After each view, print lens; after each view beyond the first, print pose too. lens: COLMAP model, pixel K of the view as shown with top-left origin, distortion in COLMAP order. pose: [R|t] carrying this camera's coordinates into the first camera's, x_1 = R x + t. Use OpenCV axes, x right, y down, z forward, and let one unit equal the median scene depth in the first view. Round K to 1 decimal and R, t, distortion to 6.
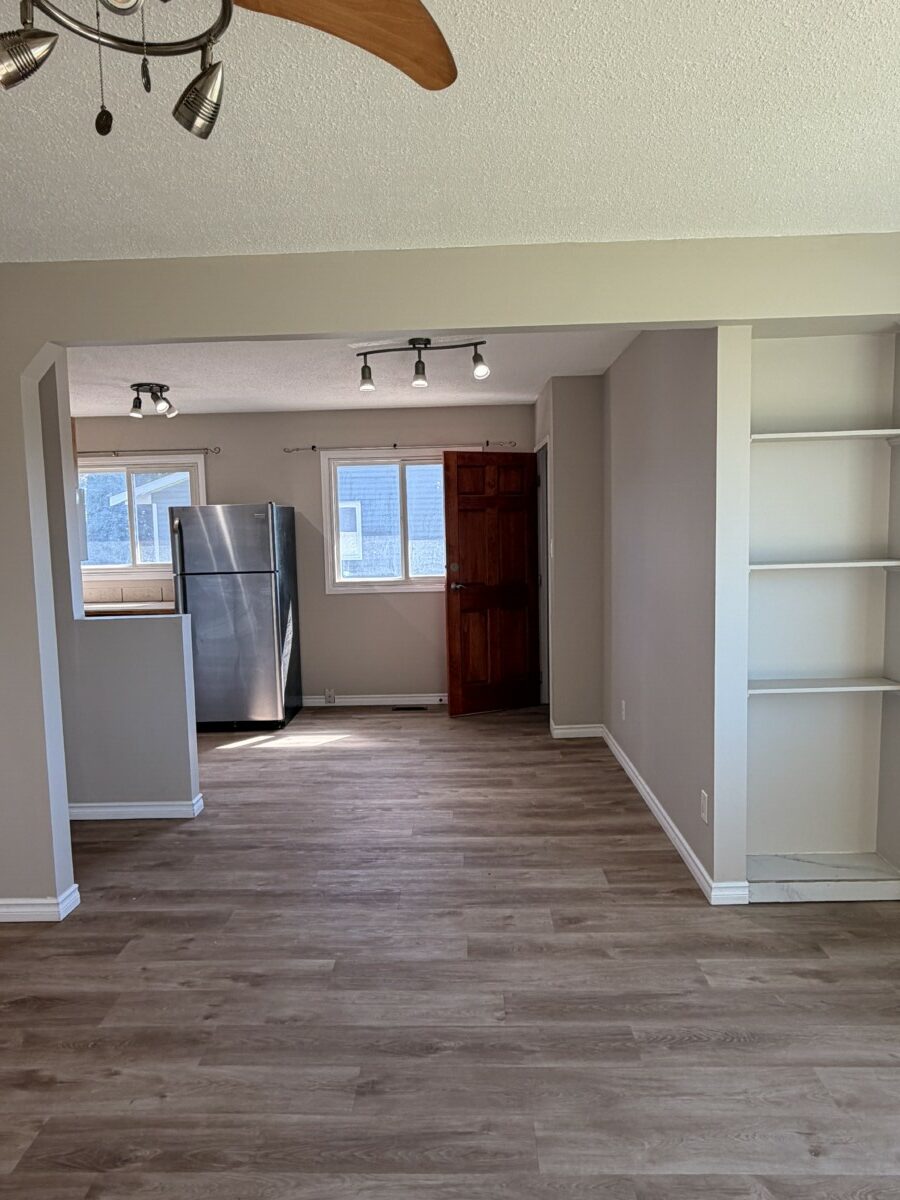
lens RADIAL K [[785.6, 0, 445.8], [0, 785.6, 602.2], [0, 0, 1]] dist [0.000649, -0.000991]
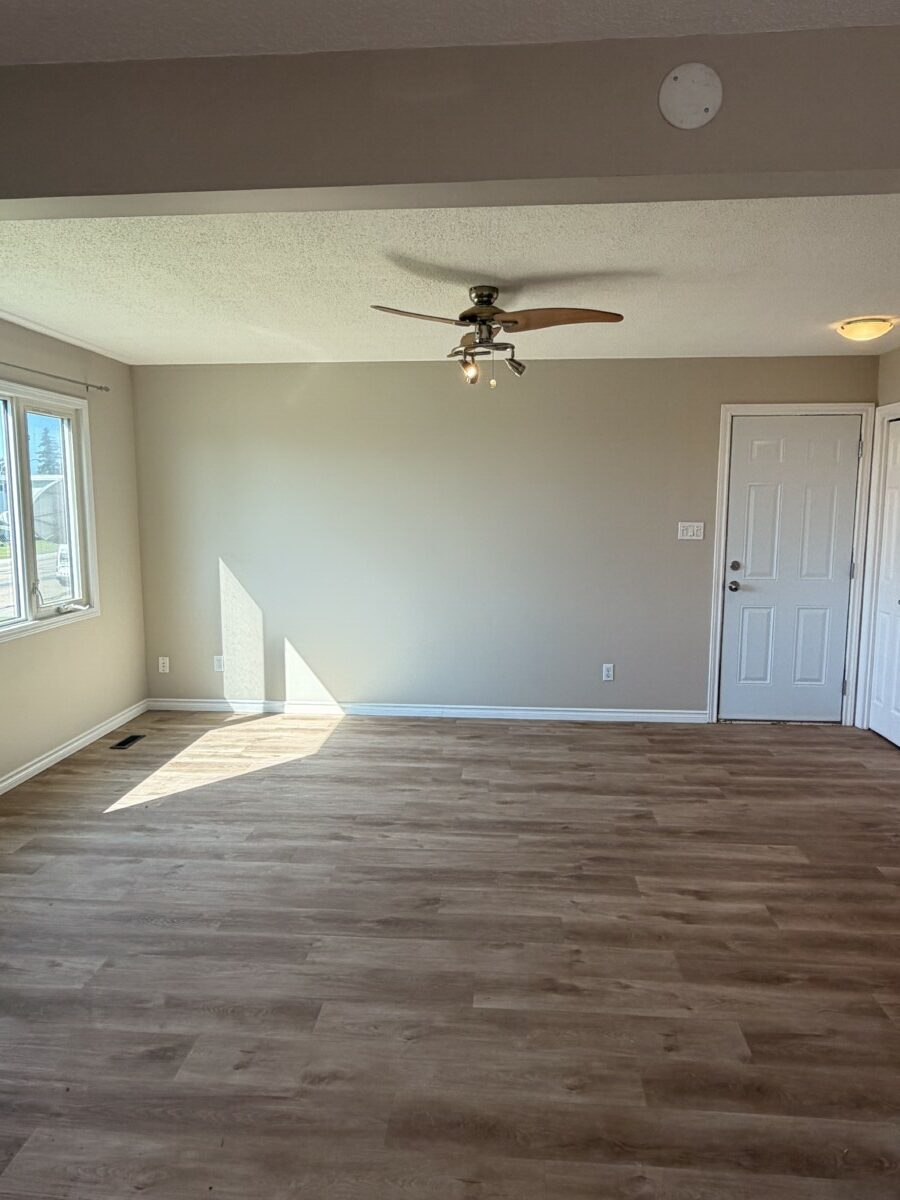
lens RADIAL K [[785.6, 0, 446.3], [0, 785.6, 599.8], [0, 0, 1]] dist [0.000649, -0.000991]
pose [[-0.997974, 0.012792, 0.062324, -0.170412], [0.025935, 0.976291, 0.214904, -0.174753], [-0.058097, 0.216085, -0.974645, 1.746164]]
